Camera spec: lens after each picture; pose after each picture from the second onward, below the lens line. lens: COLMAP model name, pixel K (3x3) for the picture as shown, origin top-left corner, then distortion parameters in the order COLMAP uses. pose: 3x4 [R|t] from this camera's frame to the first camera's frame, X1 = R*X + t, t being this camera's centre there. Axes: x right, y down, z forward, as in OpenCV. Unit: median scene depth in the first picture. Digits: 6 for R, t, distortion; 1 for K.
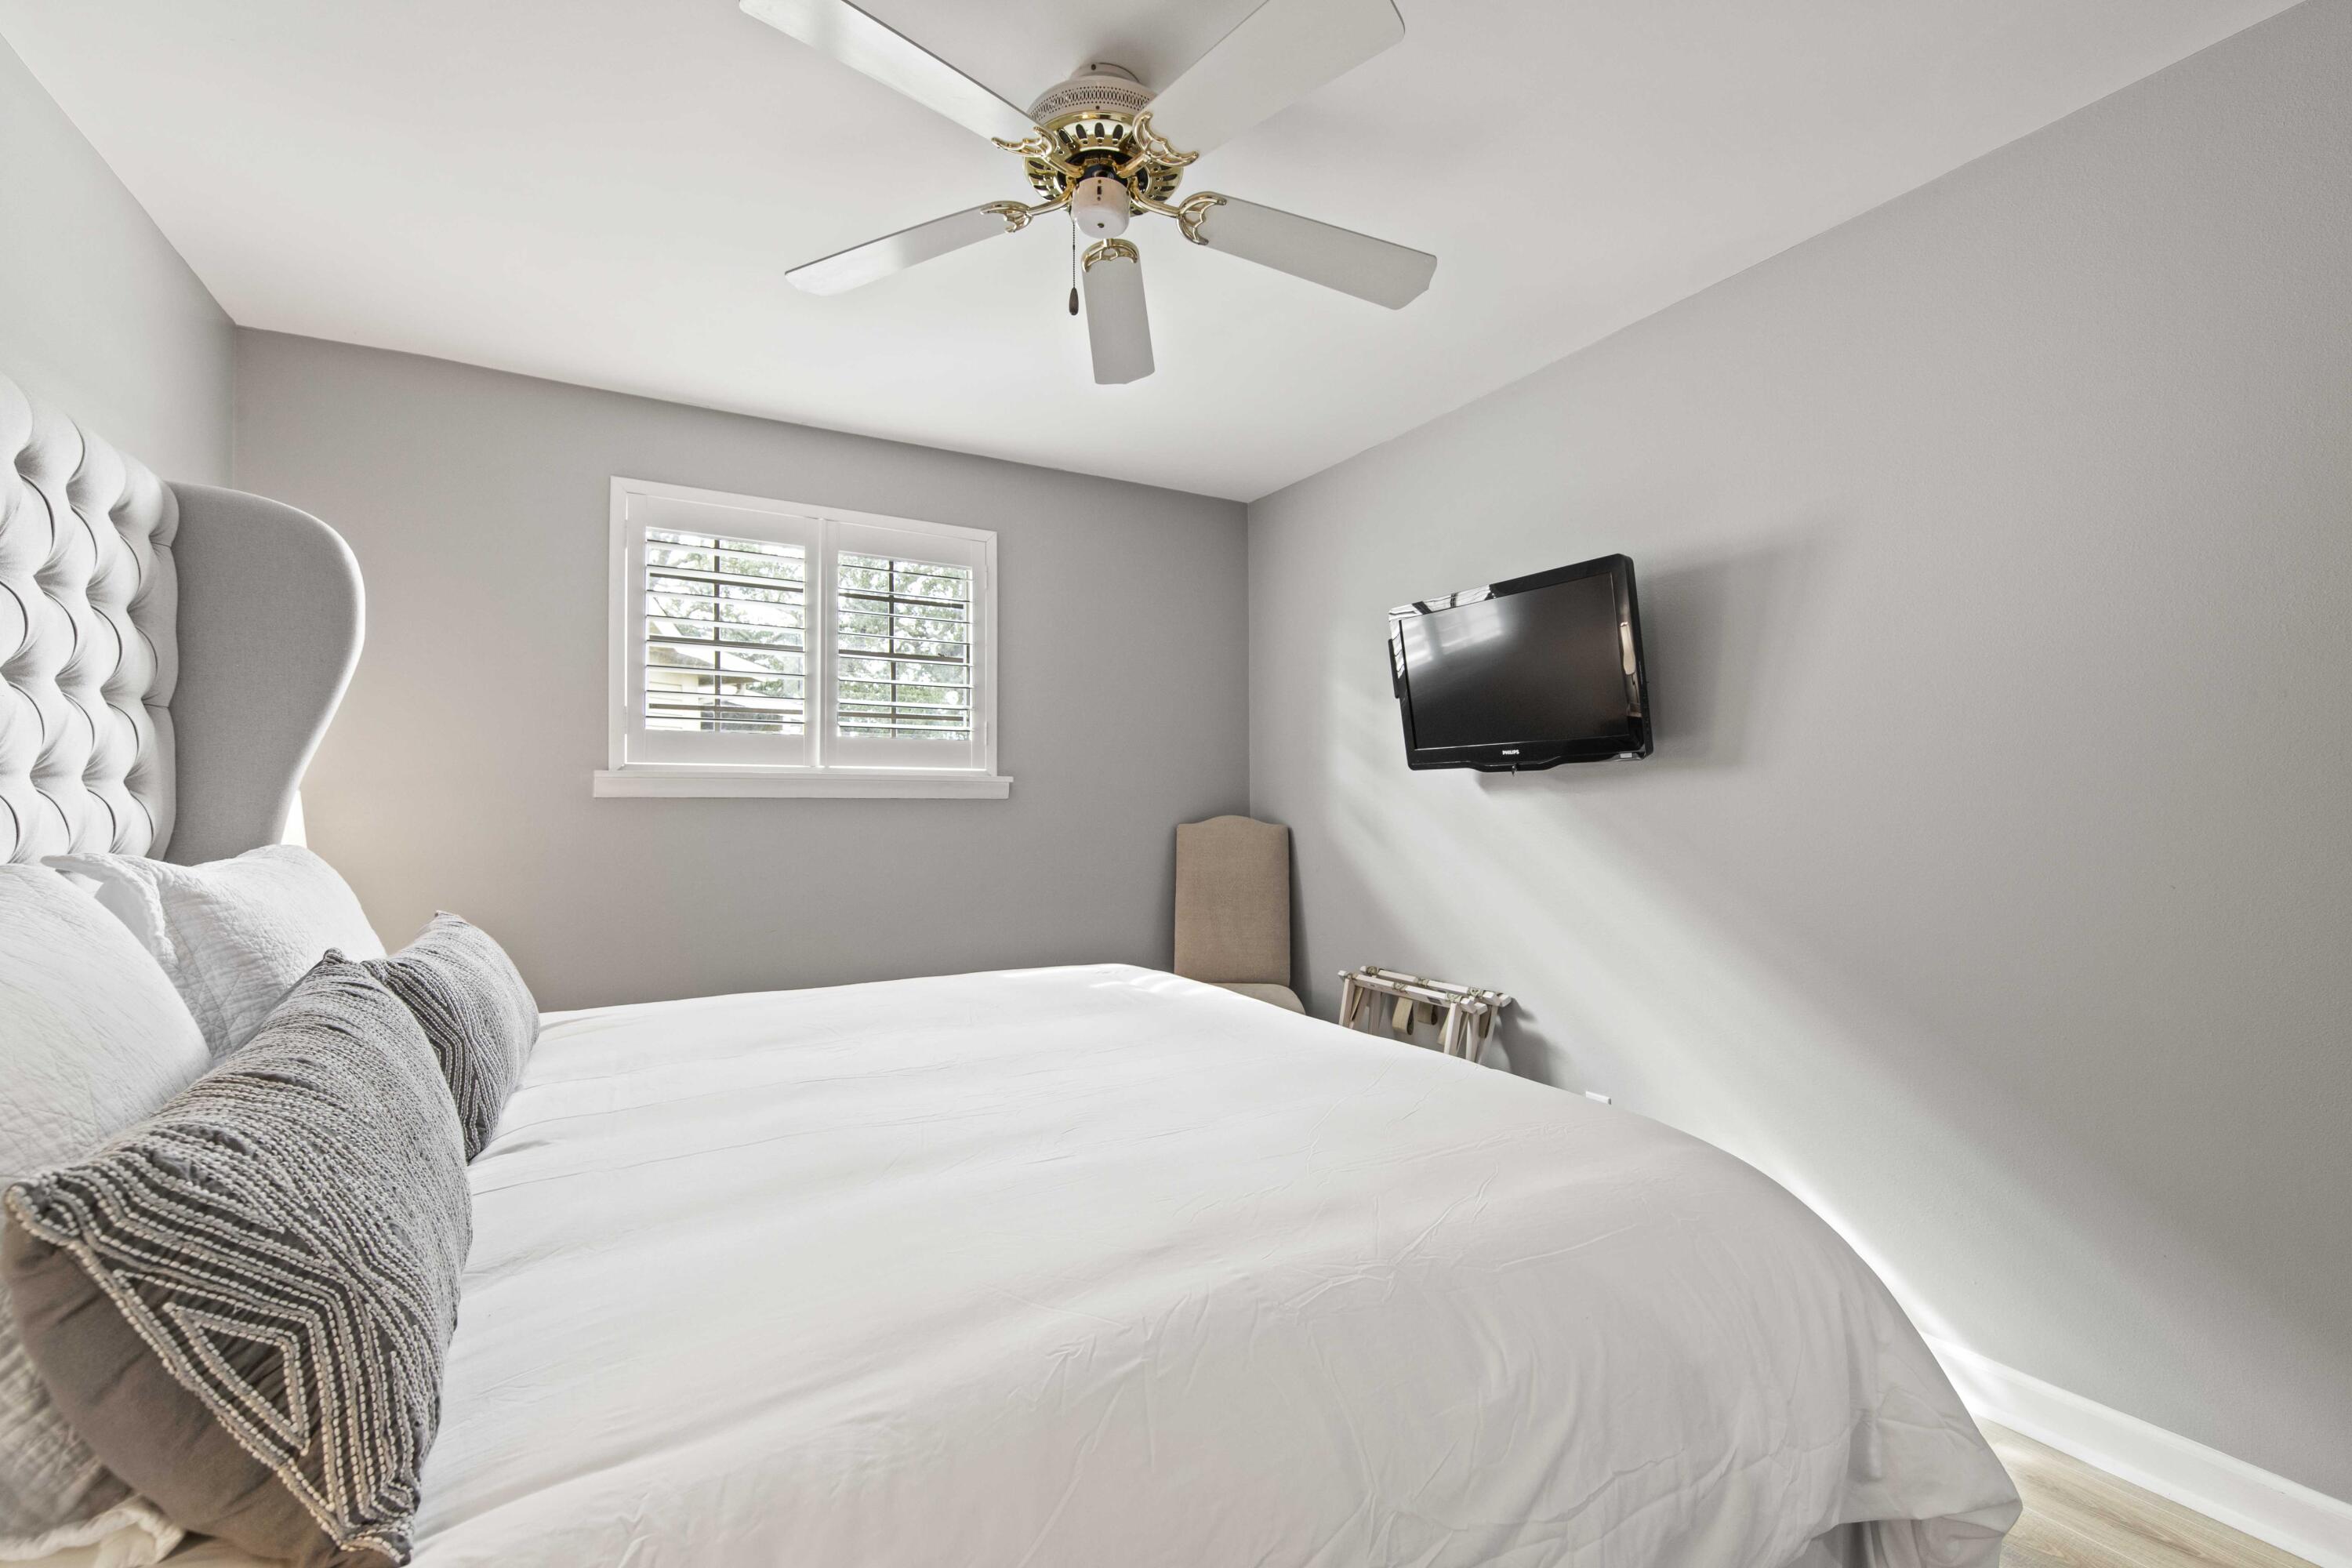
lens RADIAL K [[974.9, 0, 1146.6], [0, 974.9, 792.7], [0, 0, 1]] dist [0.000344, 0.000036]
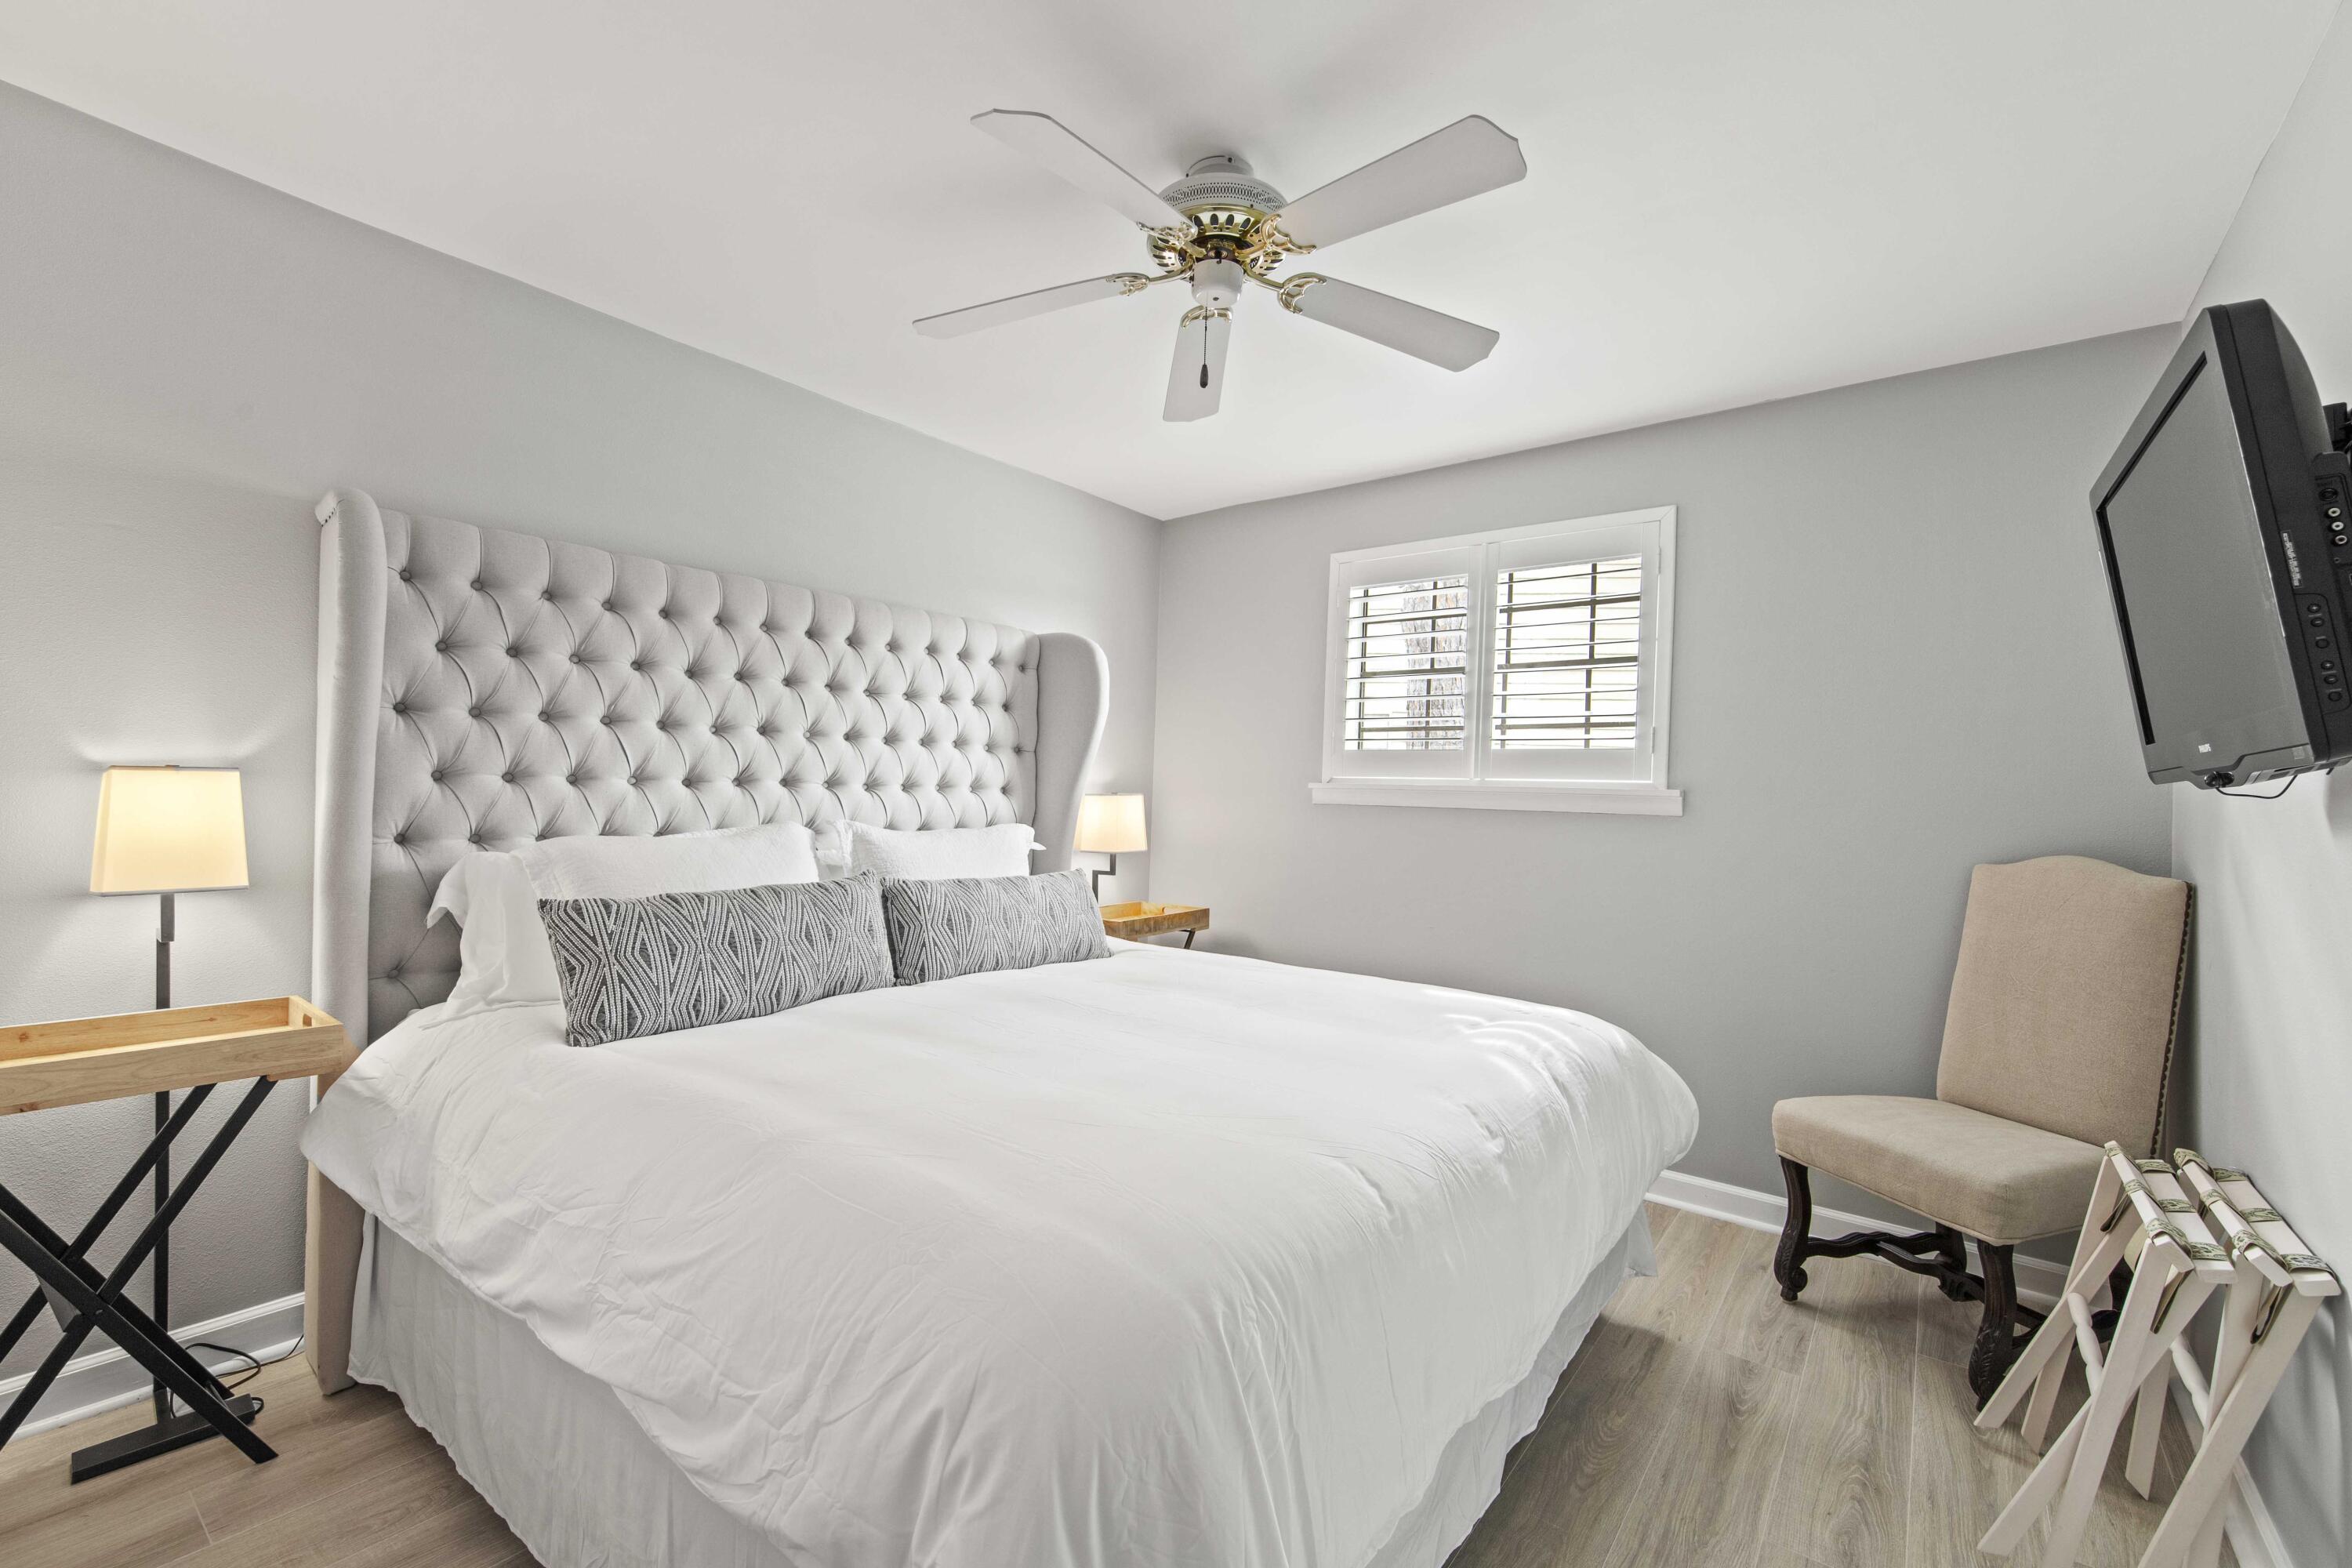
lens RADIAL K [[974.9, 0, 1146.6], [0, 974.9, 792.7], [0, 0, 1]] dist [0.000344, 0.000036]
pose [[0.384919, 0.010827, -0.922887, 0.530187], [-0.017656, 0.999835, 0.004366, -0.011293], [0.922782, 0.014614, 0.385046, 0.280808]]
